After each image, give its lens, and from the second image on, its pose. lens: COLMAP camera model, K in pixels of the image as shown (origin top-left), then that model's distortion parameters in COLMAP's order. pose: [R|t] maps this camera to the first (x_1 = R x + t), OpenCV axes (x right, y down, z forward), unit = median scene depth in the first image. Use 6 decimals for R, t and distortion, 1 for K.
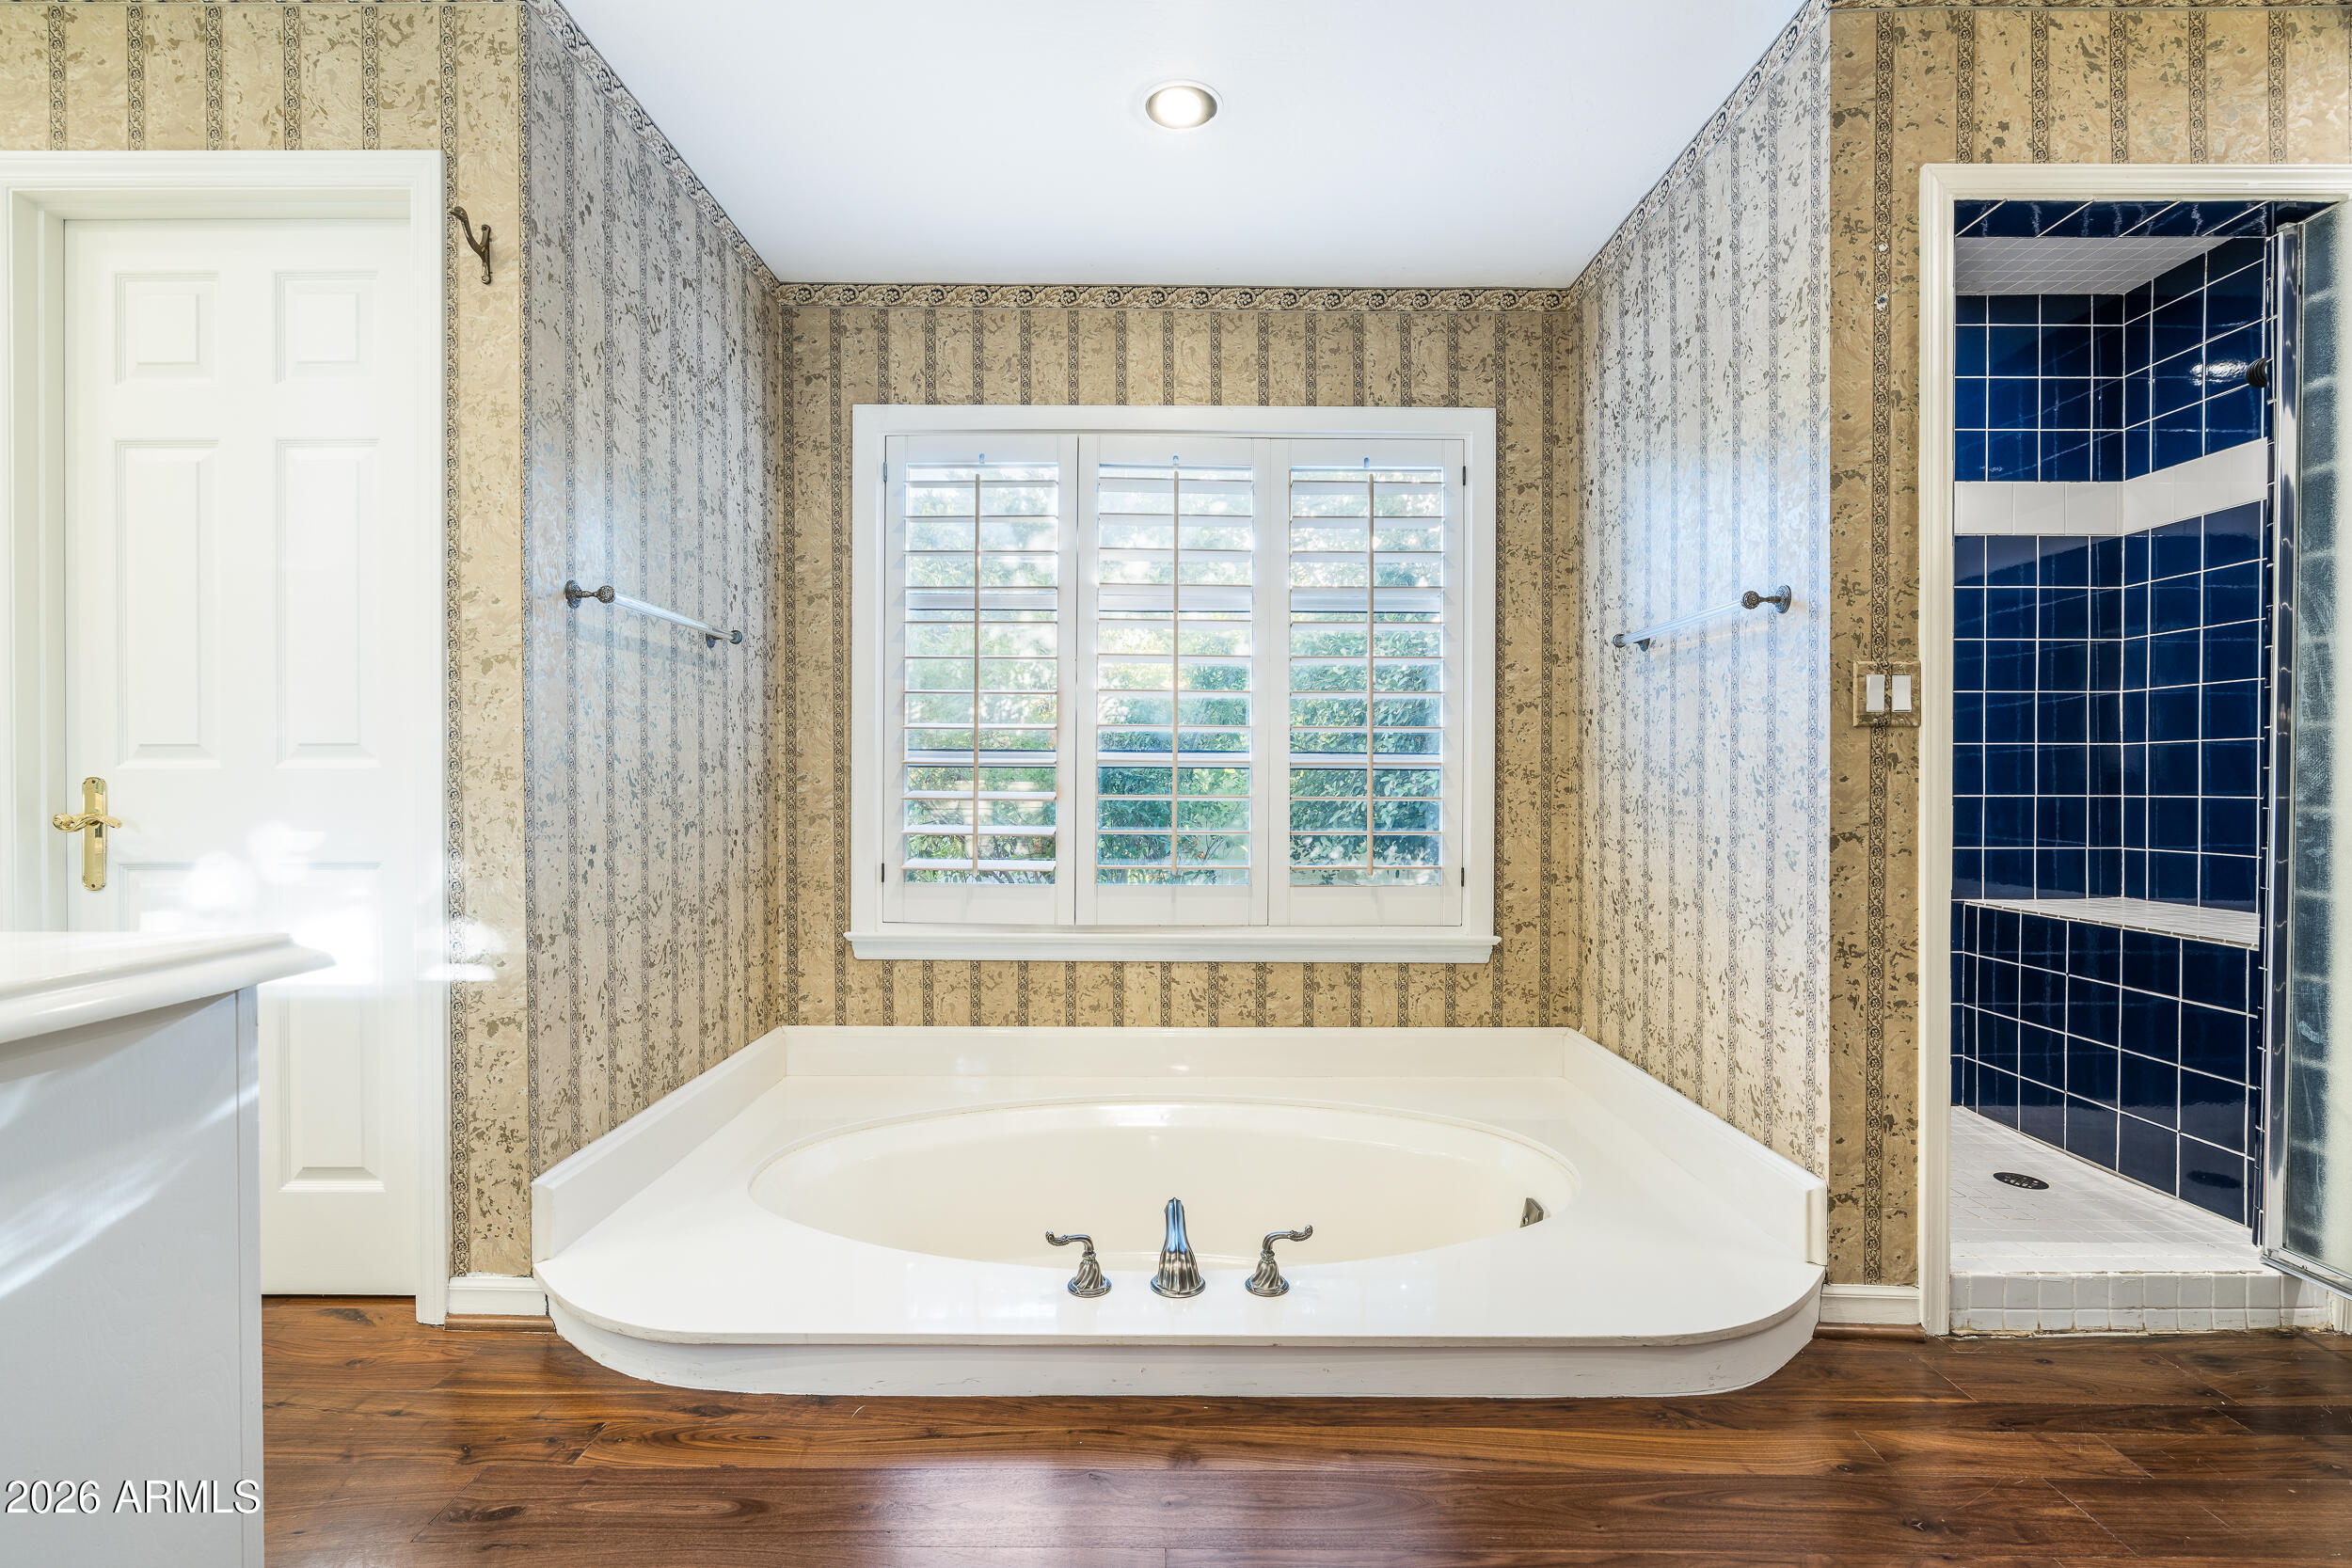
lens RADIAL K [[1086.1, 0, 1172.9], [0, 1086.1, 784.9], [0, 0, 1]] dist [-0.000415, 0.000140]
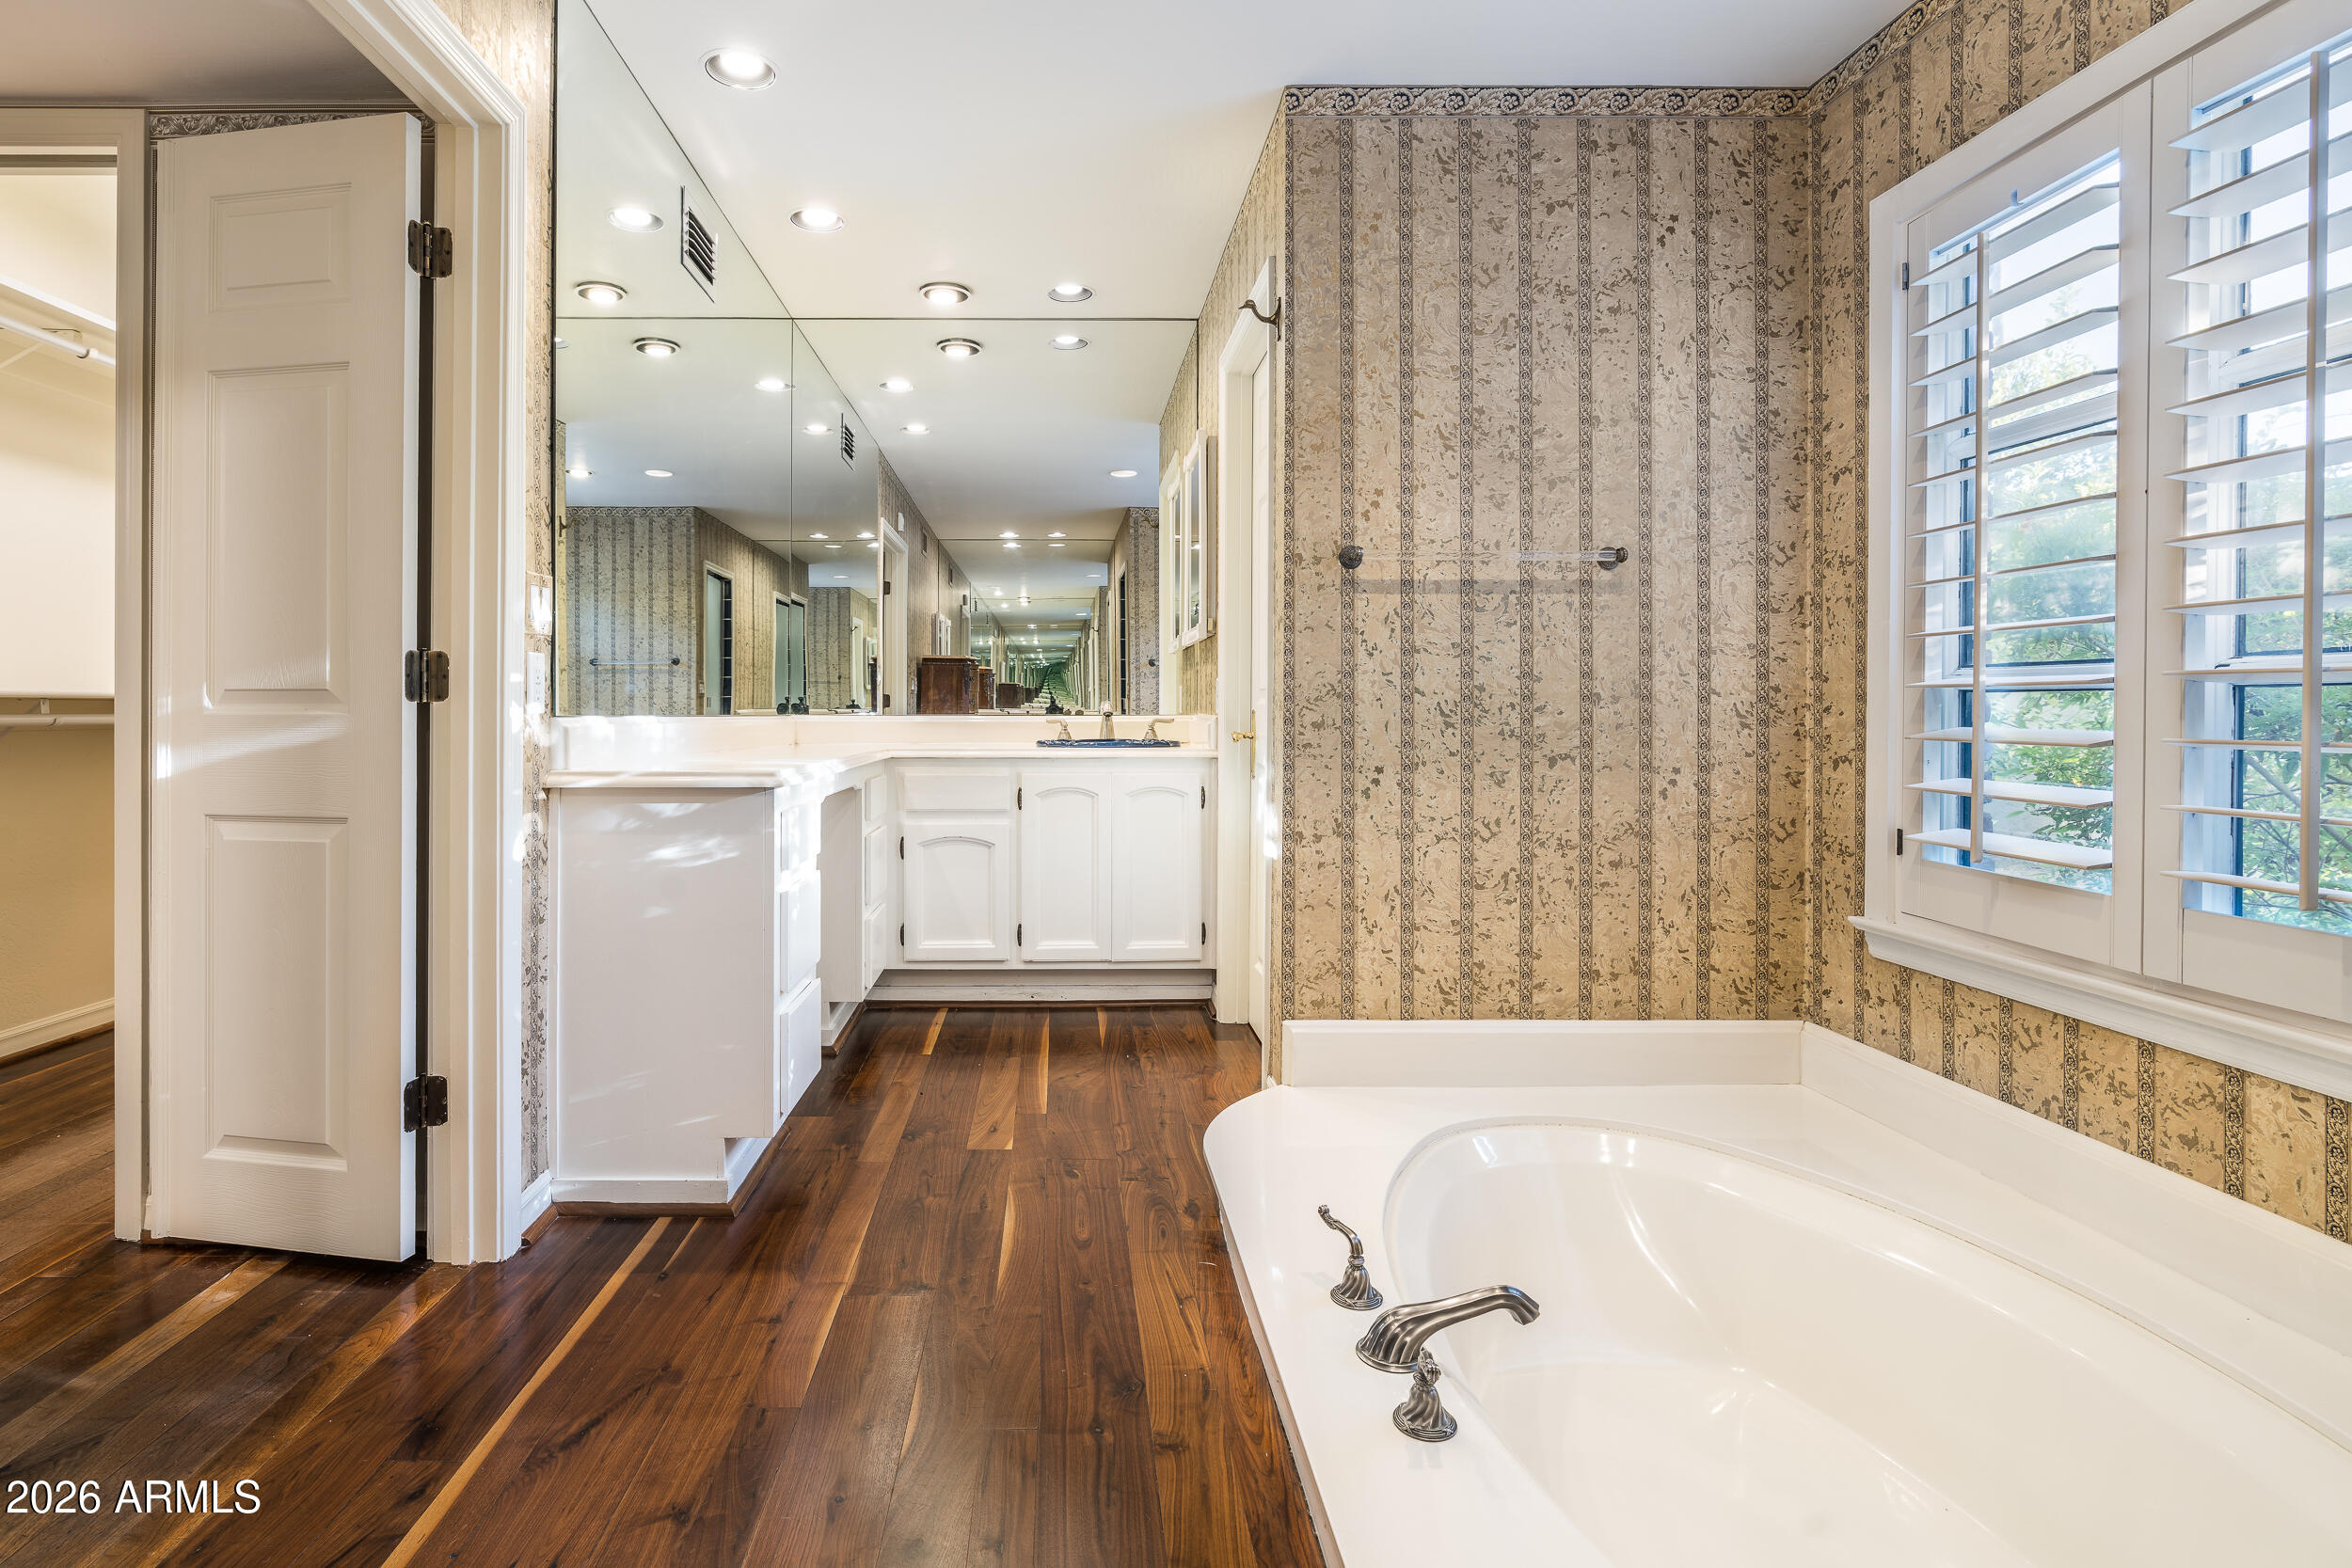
lens RADIAL K [[1281.7, 0, 1138.1], [0, 1281.7, 716.5], [0, 0, 1]] dist [0.005419, 0.001390]
pose [[-0.004394, -0.001148, -0.999990, 0.581610], [-0.007139, 0.999974, -0.001117, 0.003347], [0.999965, 0.007134, -0.004402, 0.513067]]
